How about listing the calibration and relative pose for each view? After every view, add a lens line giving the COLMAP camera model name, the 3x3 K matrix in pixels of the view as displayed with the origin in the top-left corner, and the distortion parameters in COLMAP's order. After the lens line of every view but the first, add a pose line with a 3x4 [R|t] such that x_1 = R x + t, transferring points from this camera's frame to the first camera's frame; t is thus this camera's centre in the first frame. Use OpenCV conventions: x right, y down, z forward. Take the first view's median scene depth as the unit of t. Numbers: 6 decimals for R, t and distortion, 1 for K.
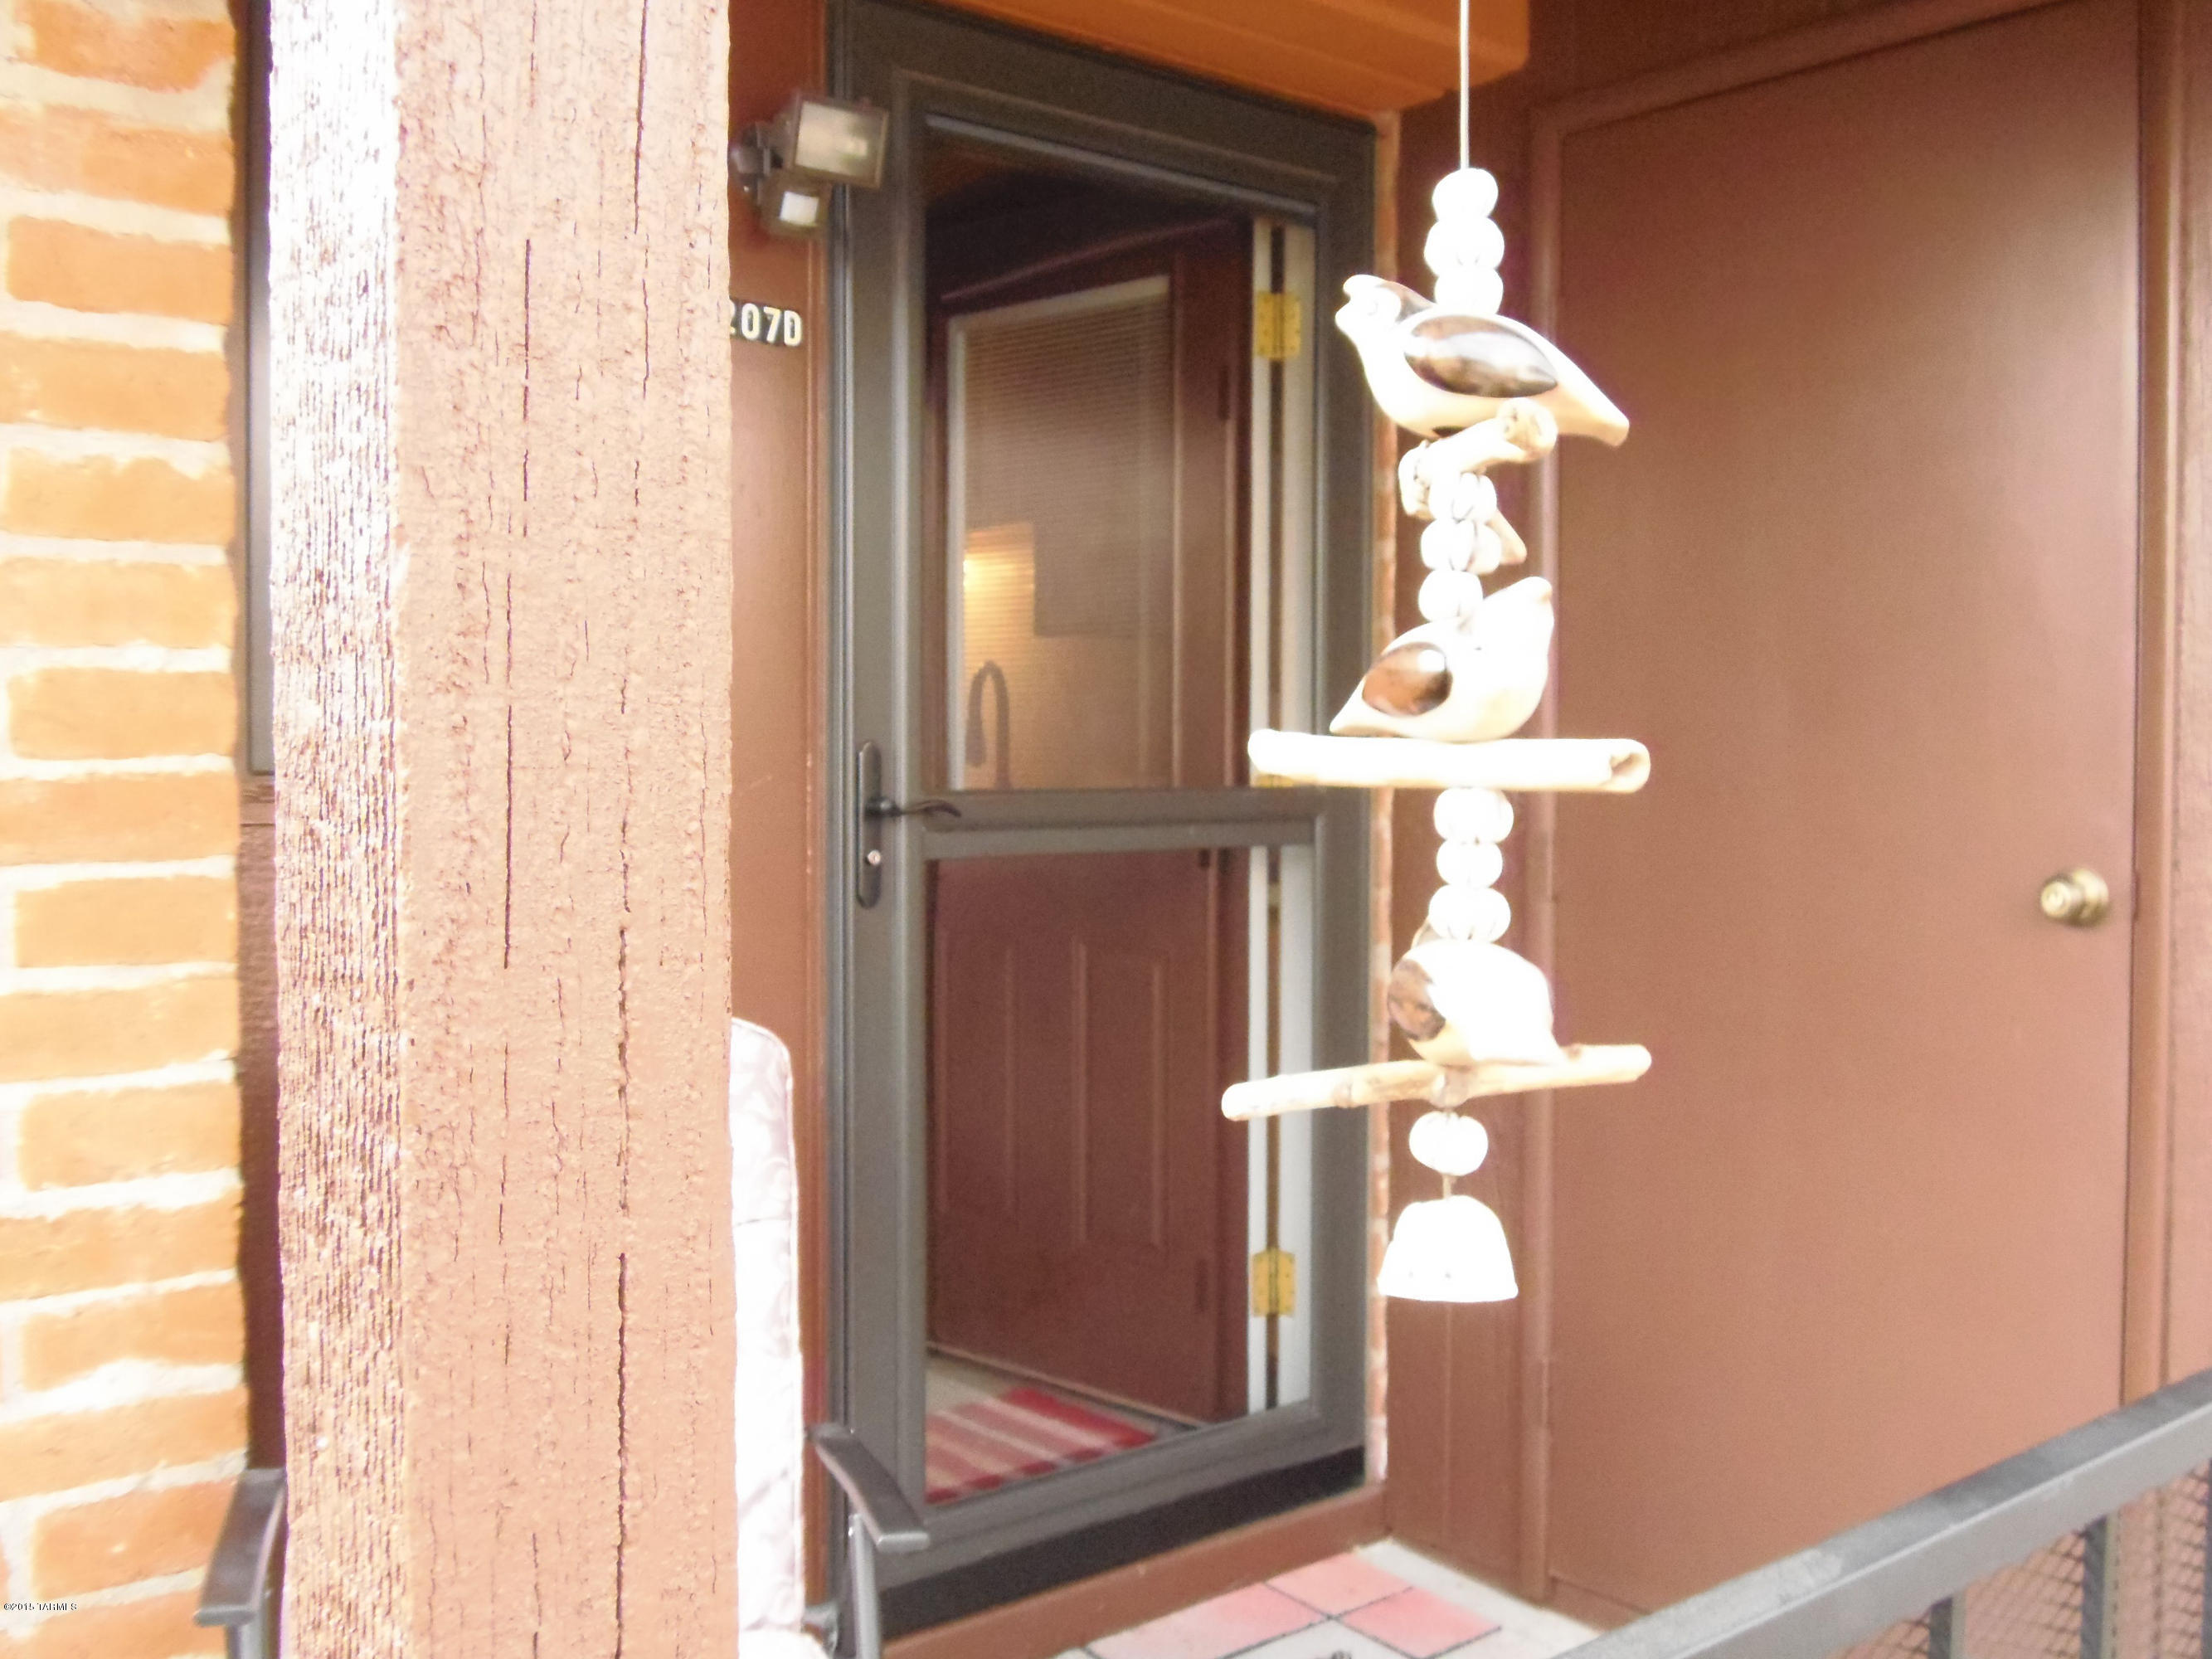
lens RADIAL K [[2068.4, 0, 1122.8], [0, 2068.4, 827.5], [0, 0, 1]] dist [-0.004748, 0.000000]
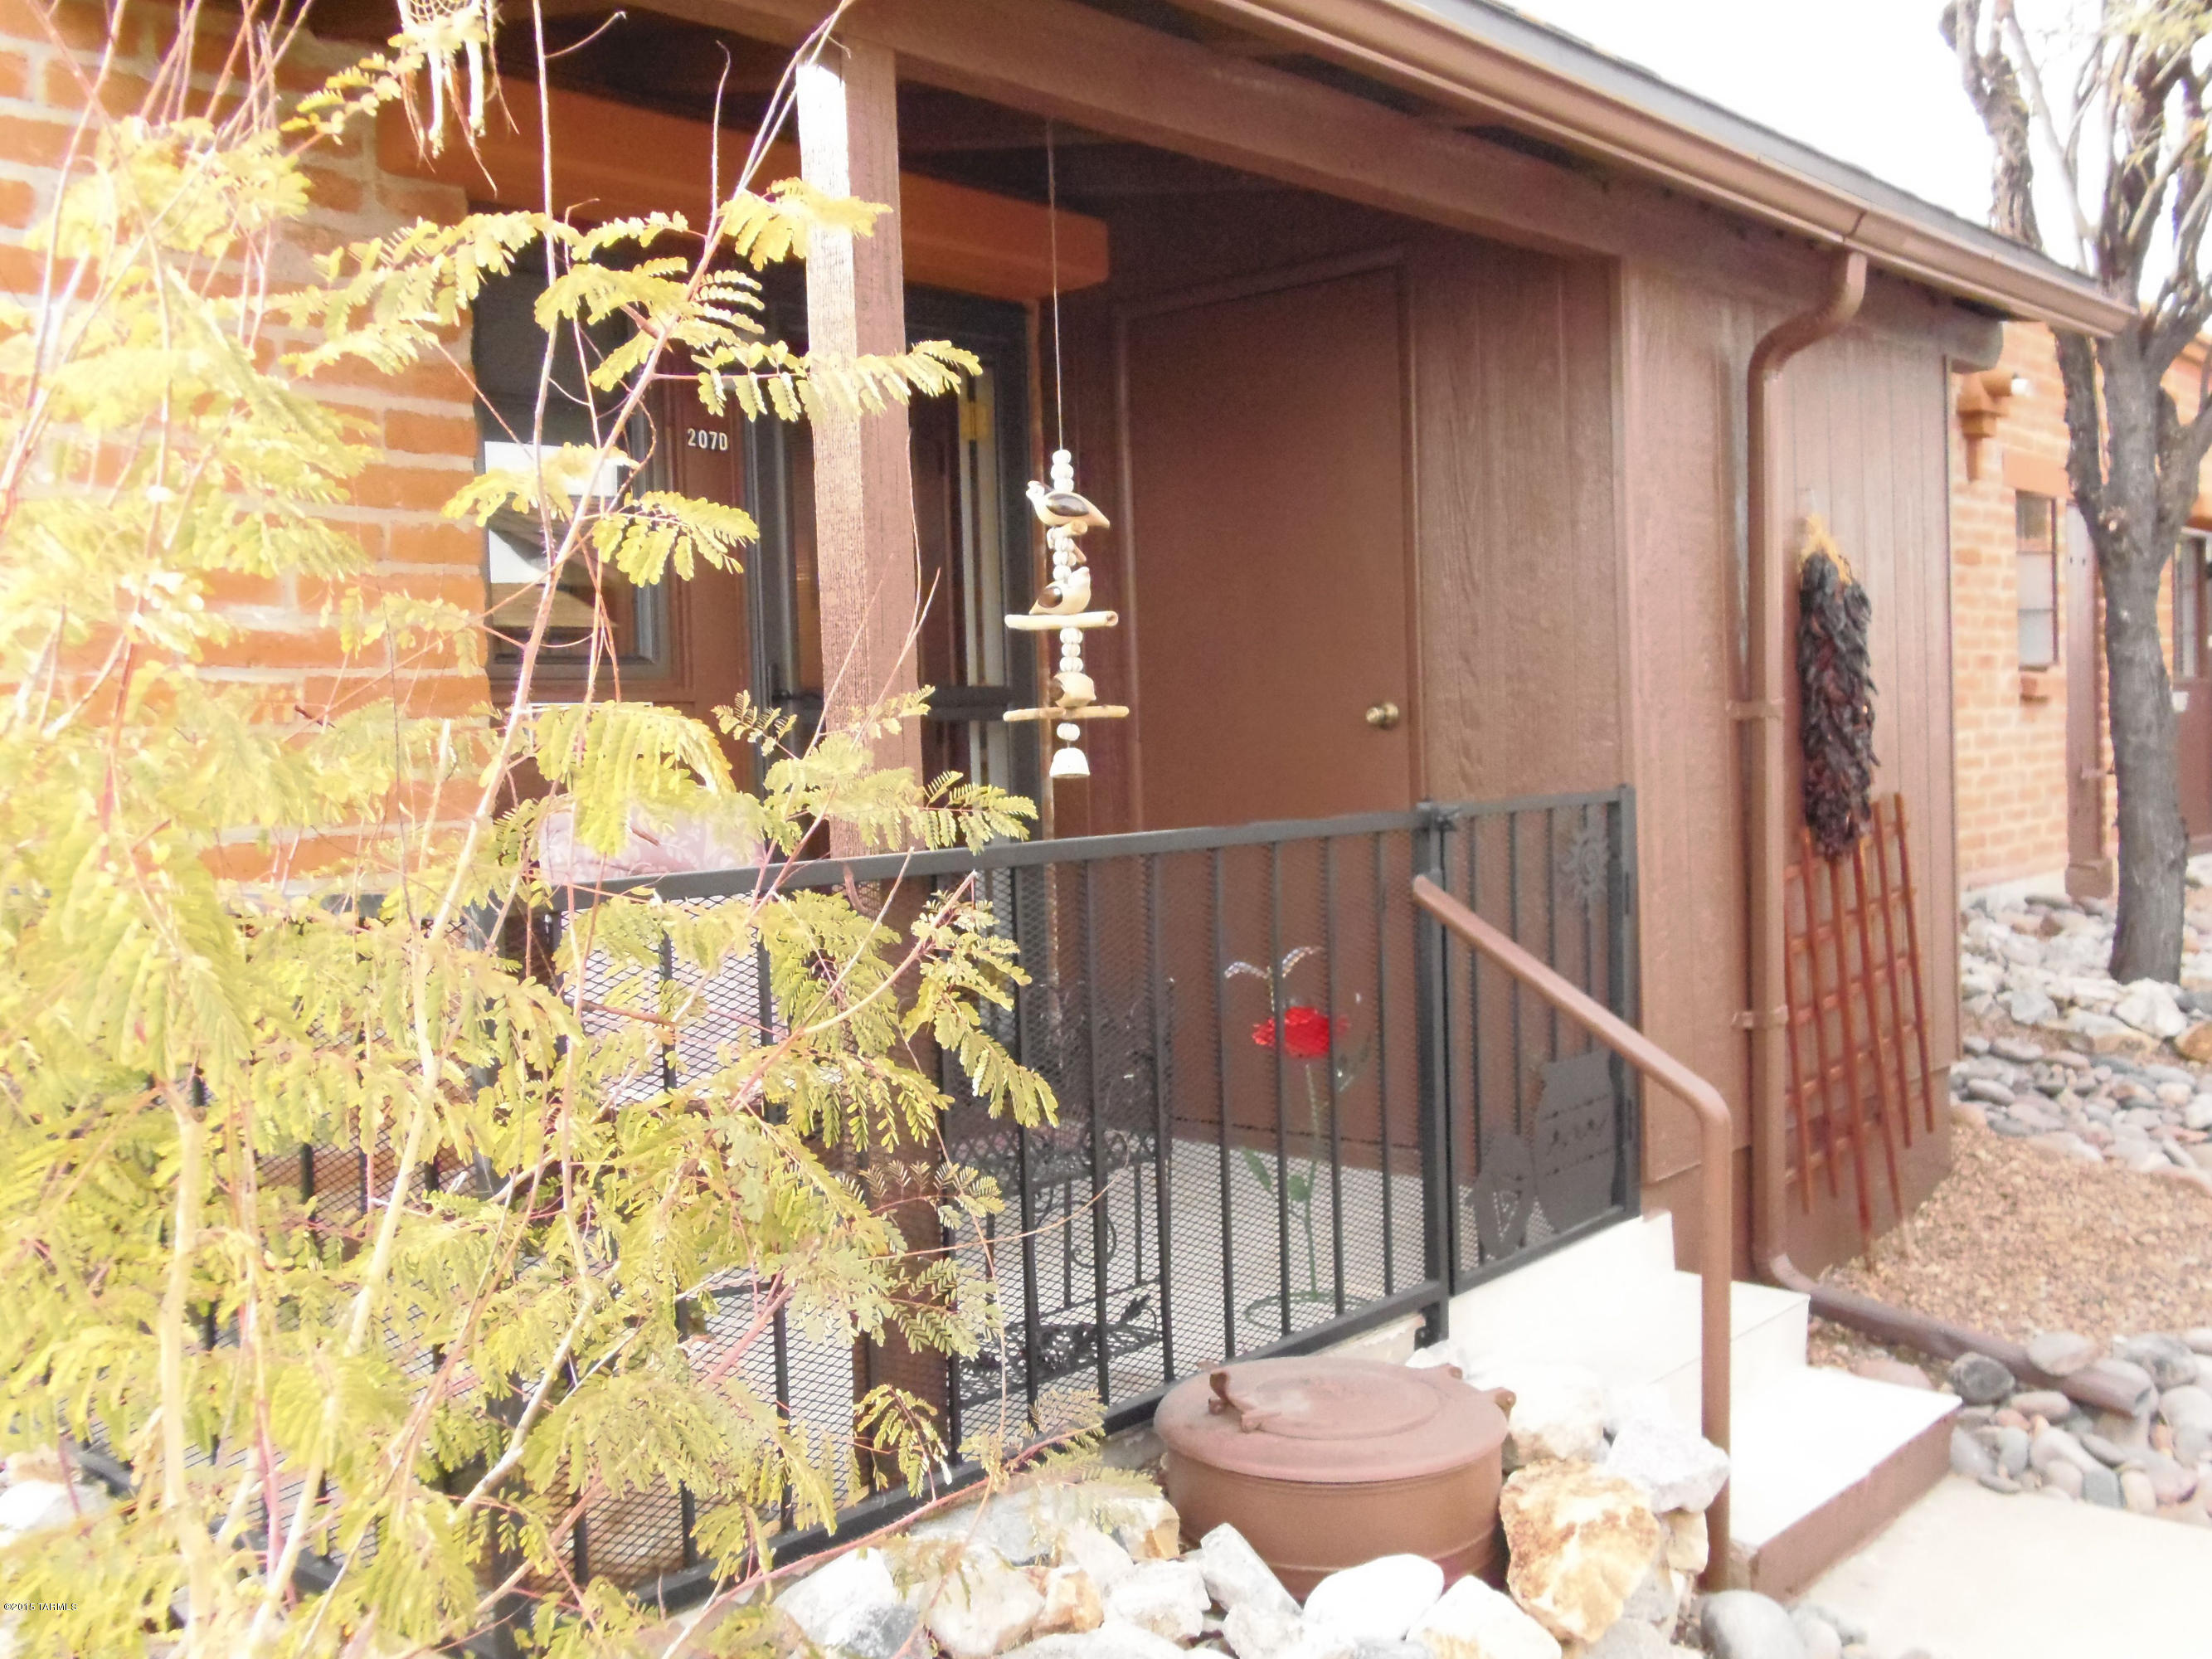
lens RADIAL K [[2068.4, 0, 1098.6], [0, 2068.4, 822.2], [0, 0, 1]] dist [-0.004748, 0.000000]
pose [[0.987971, -0.041555, 0.148949, -0.313050], [0.041135, 0.999136, 0.005903, 0.286520], [-0.149066, 0.000295, 0.988827, -2.424123]]
